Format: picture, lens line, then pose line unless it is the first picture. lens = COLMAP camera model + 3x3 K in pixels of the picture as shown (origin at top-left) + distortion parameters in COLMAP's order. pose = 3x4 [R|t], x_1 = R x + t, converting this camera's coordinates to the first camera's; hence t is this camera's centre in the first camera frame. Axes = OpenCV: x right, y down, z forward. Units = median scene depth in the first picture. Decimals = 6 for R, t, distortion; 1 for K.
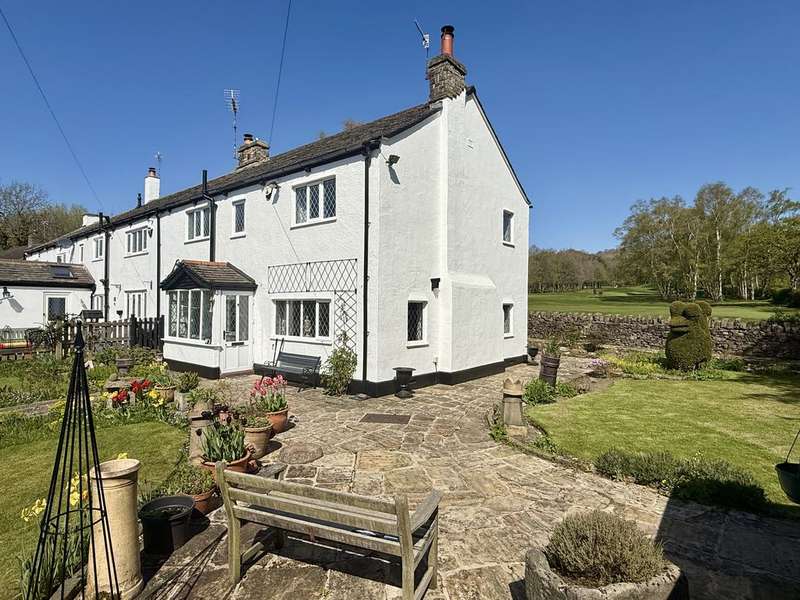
lens RADIAL K [[436.9, 0, 402.0], [0, 436.9, 301.7], [0, 0, 1]] dist [0.001341, 0.000453]
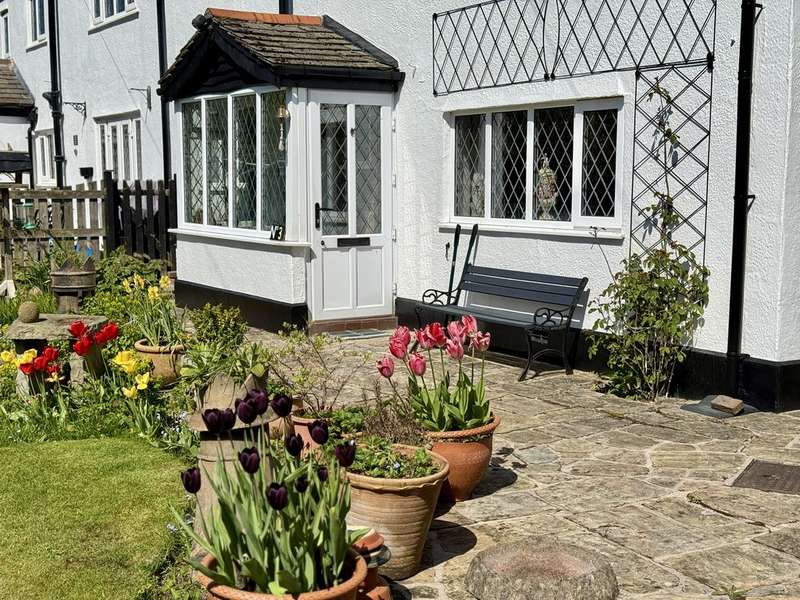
lens RADIAL K [[1118.9, 0, 398.5], [0, 1118.9, 301.7], [0, 0, 1]] dist [0.133376, 0.000000]
pose [[0.945510, 0.028000, -0.324385, -0.044458], [0.010353, 0.993206, 0.115907, 0.042446], [0.325427, -0.112950, 0.938797, 0.155535]]
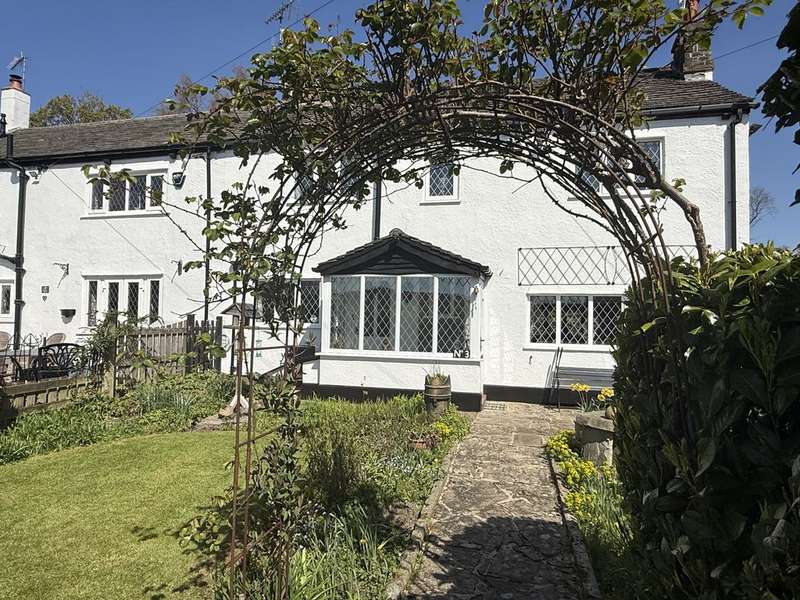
lens RADIAL K [[488.6, 0, 403.3], [0, 488.6, 302.8], [0, 0, 1]] dist [0.004158, 0.001640]
pose [[0.902886, 0.022784, 0.429277, -0.887798], [-0.015343, 0.999666, -0.020788, 0.031430], [-0.429607, 0.012183, 0.902934, 0.386236]]
